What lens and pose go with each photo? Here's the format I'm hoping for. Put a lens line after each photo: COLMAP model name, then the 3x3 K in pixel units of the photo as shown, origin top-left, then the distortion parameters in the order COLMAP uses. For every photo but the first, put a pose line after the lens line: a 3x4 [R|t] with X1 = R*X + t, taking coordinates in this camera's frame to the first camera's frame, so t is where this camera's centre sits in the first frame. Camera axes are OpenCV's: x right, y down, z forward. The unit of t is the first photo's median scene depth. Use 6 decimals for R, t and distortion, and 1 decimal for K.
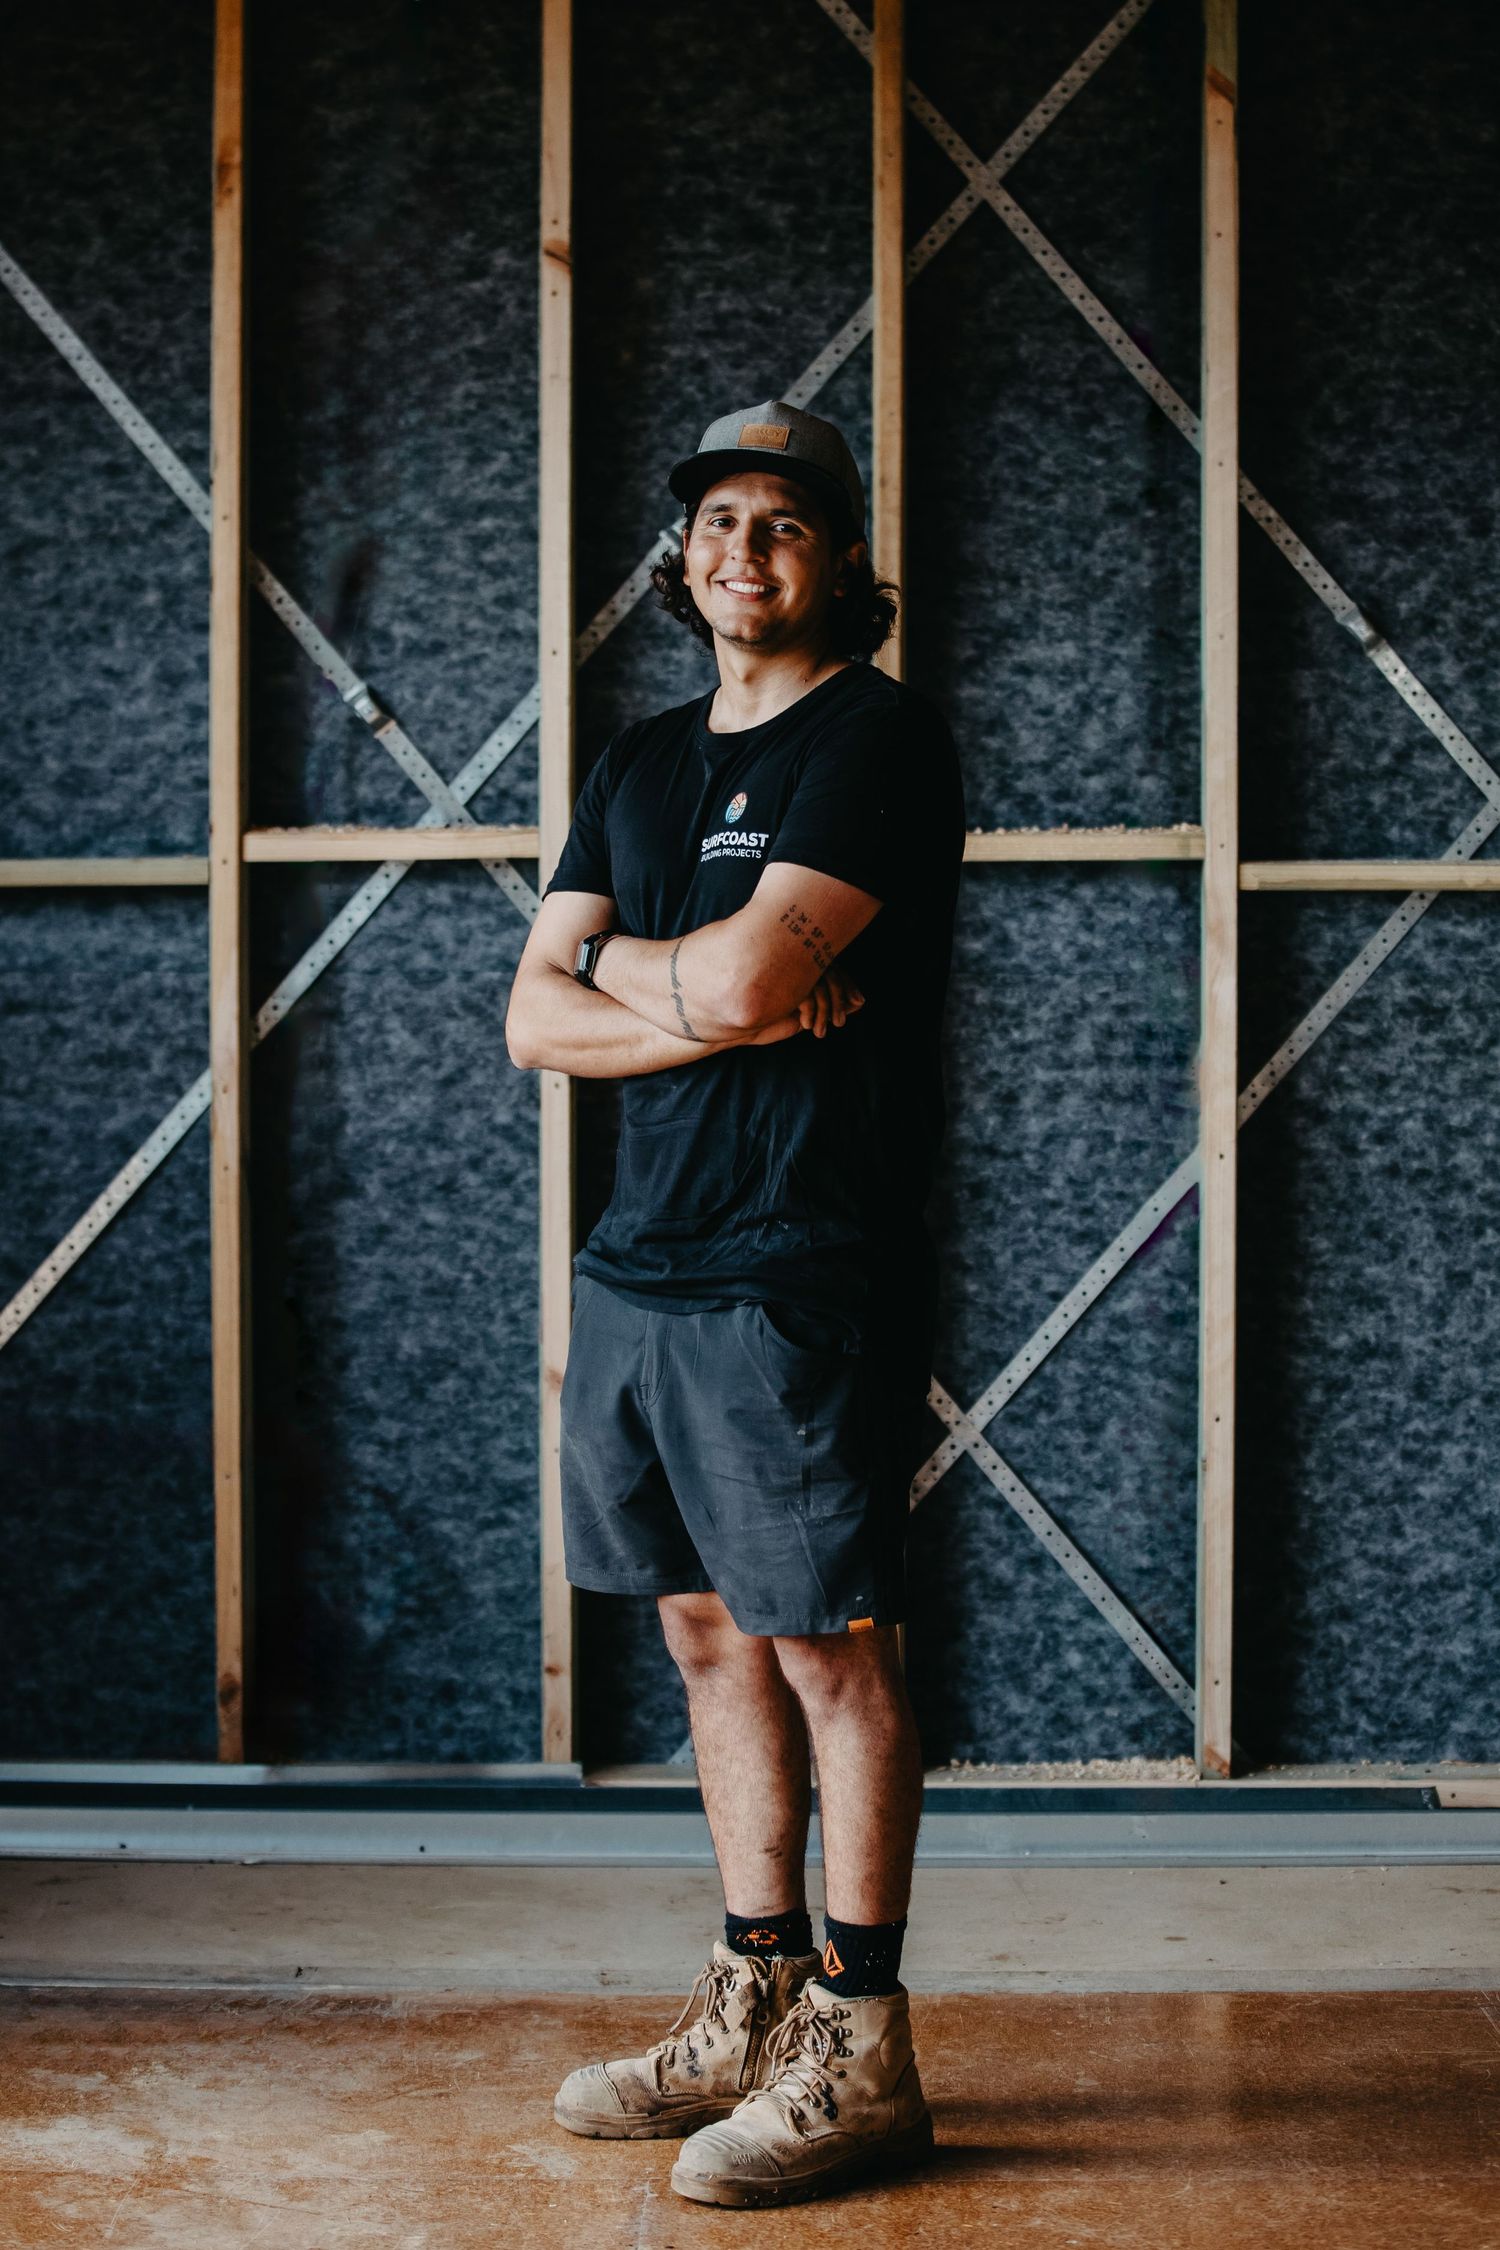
lens RADIAL K [[6178.3, 0, 689.4], [0, 6178.3, 1116.6], [0, 0, 1]] dist [-0.369072, 0.000000]
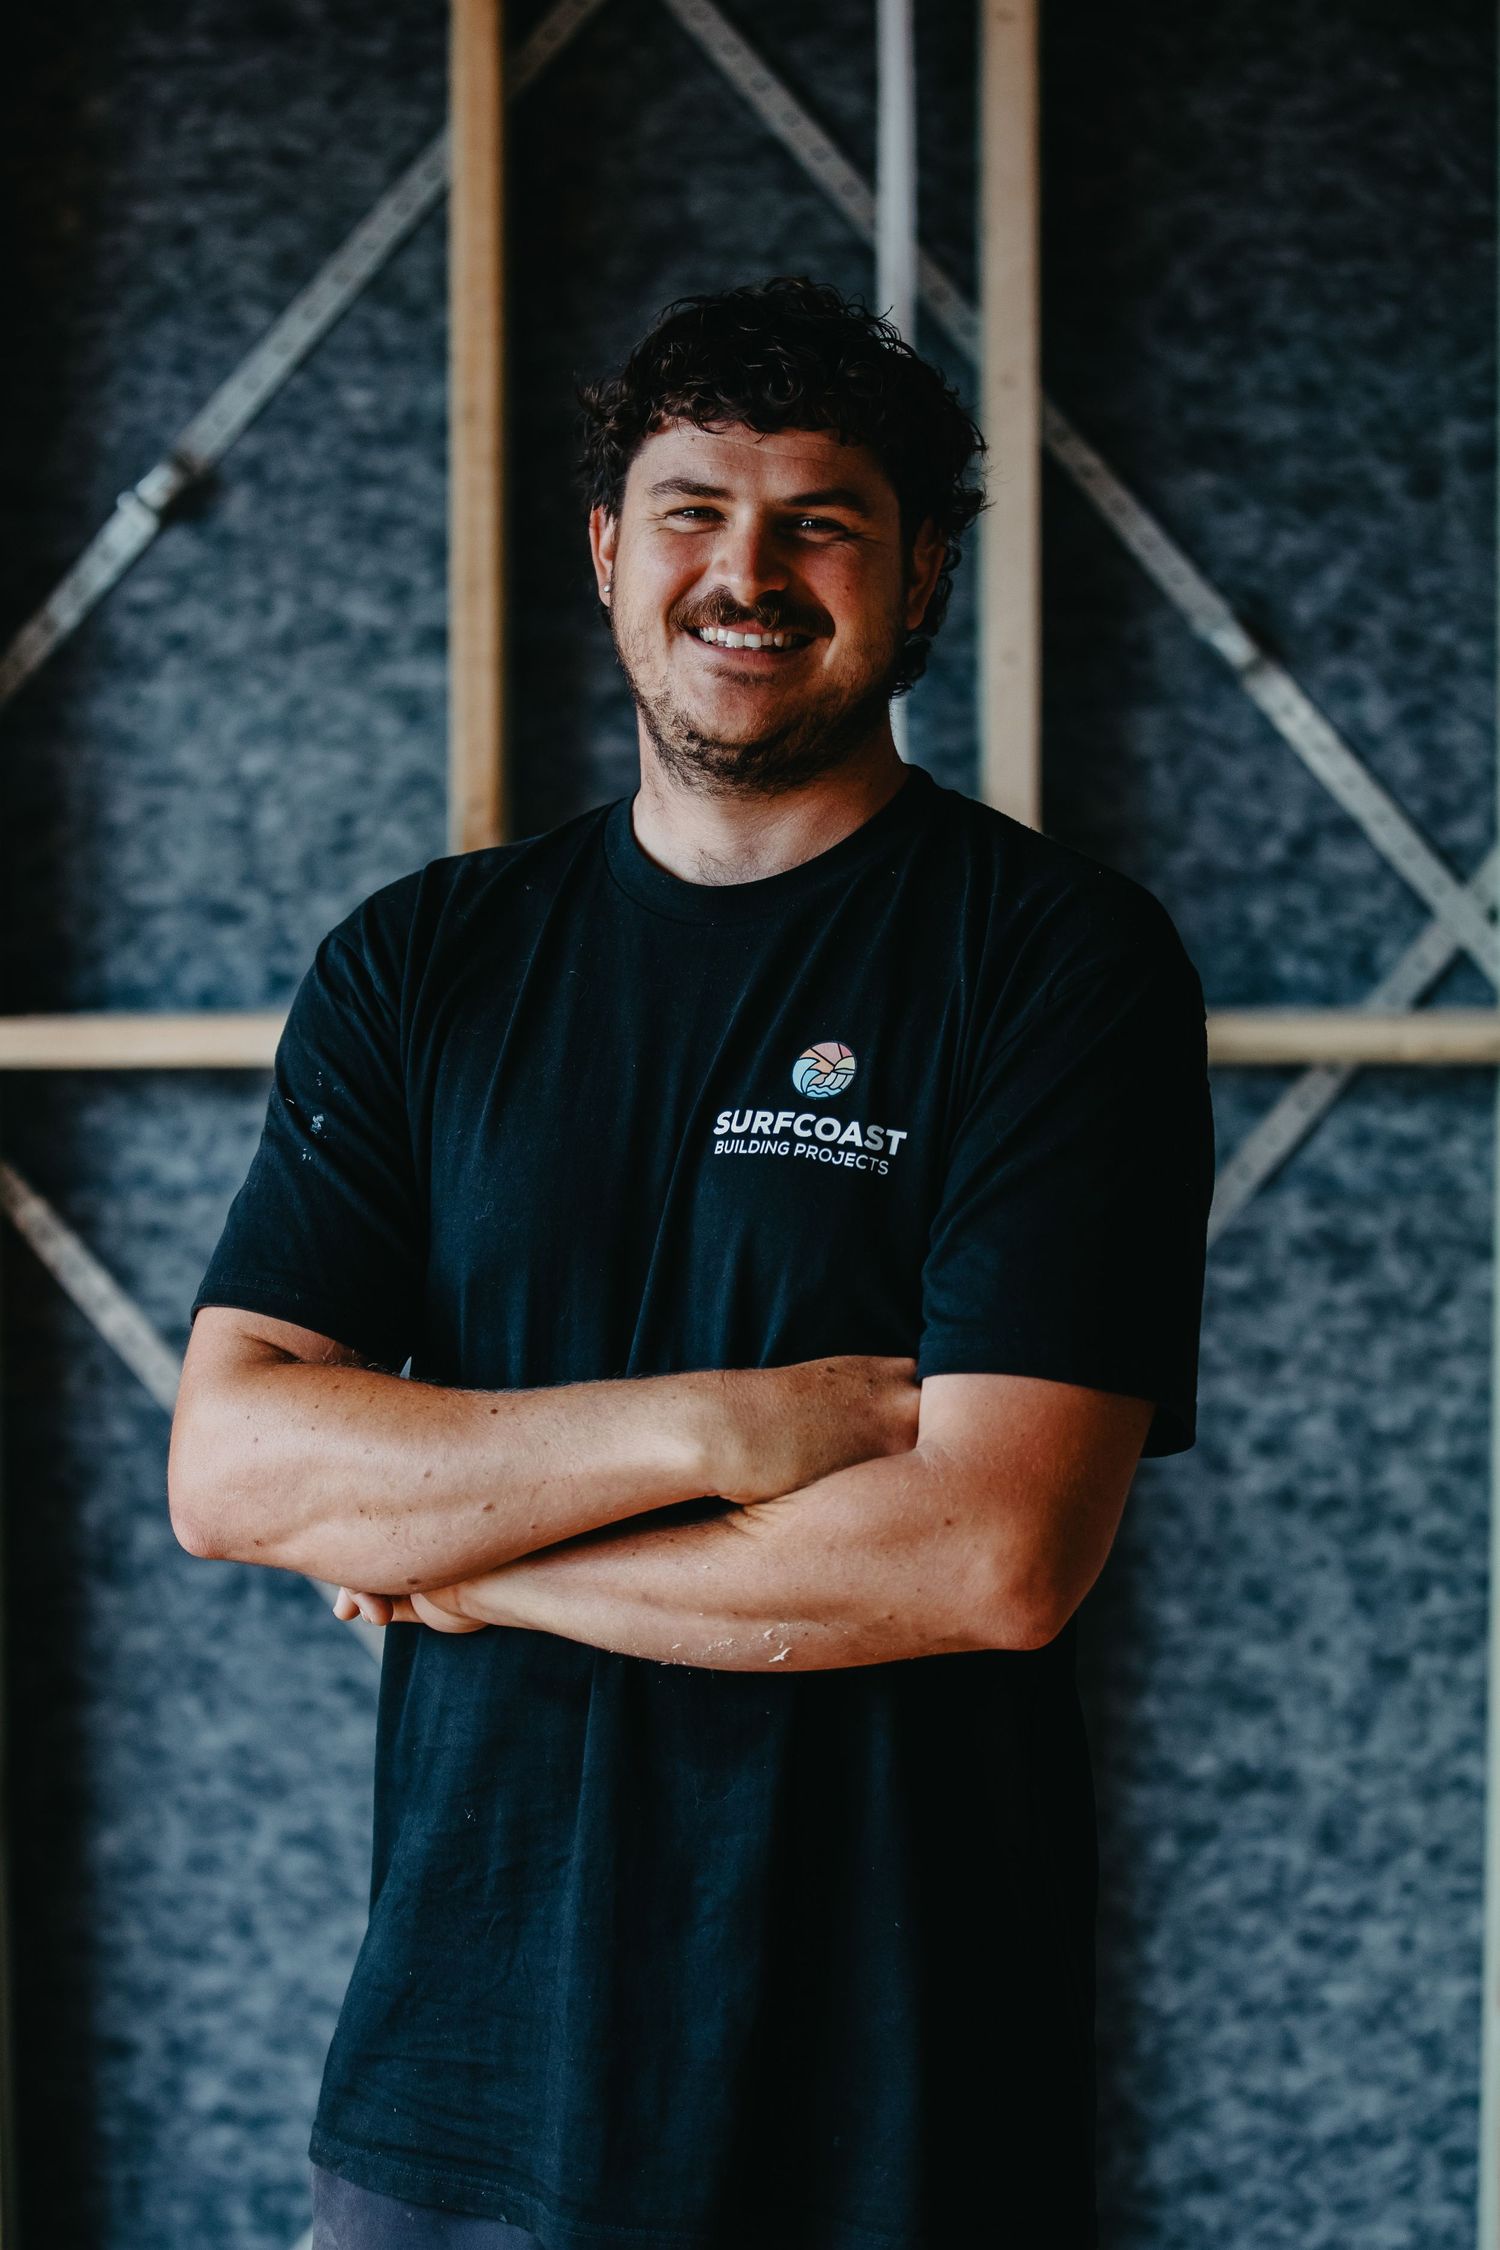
lens RADIAL K [[6178.3, 0, 704.9], [0, 6178.3, 1355.2], [0, 0, 1]] dist [-0.369072, 0.000000]
pose [[0.999789, -0.004576, 0.020021, 0.041975], [0.003679, 0.998997, 0.044616, -0.034768], [-0.020206, -0.044533, 0.998804, 0.368608]]
